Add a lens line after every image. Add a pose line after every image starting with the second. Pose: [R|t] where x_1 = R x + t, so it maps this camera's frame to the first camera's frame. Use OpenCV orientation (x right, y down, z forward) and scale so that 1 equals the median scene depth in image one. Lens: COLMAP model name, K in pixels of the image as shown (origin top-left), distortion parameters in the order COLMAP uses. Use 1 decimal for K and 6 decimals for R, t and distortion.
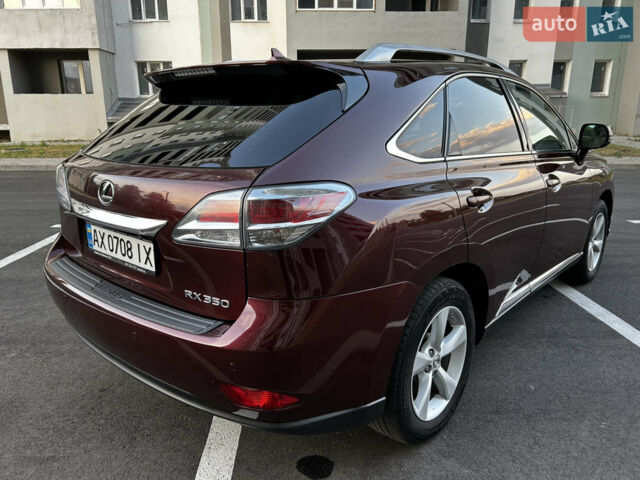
lens RADIAL K [[500.2, 0, 320.0], [0, 500.2, 240.0], [0, 0, 1]] dist [0.051599, -0.051745]
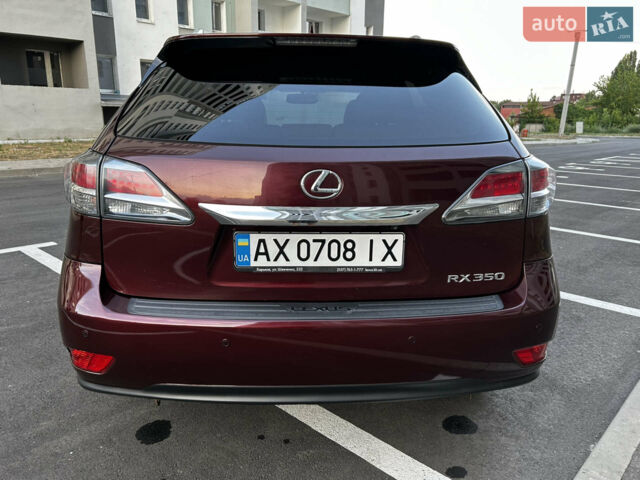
lens RADIAL K [[500.2, 0, 320.0], [0, 500.2, 240.0], [0, 0, 1]] dist [0.051599, -0.051745]
pose [[0.705669, -0.154928, 0.691397, -1.273686], [0.155751, 0.985852, 0.061944, -0.073183], [-0.691212, 0.063974, 0.719815, 0.569100]]
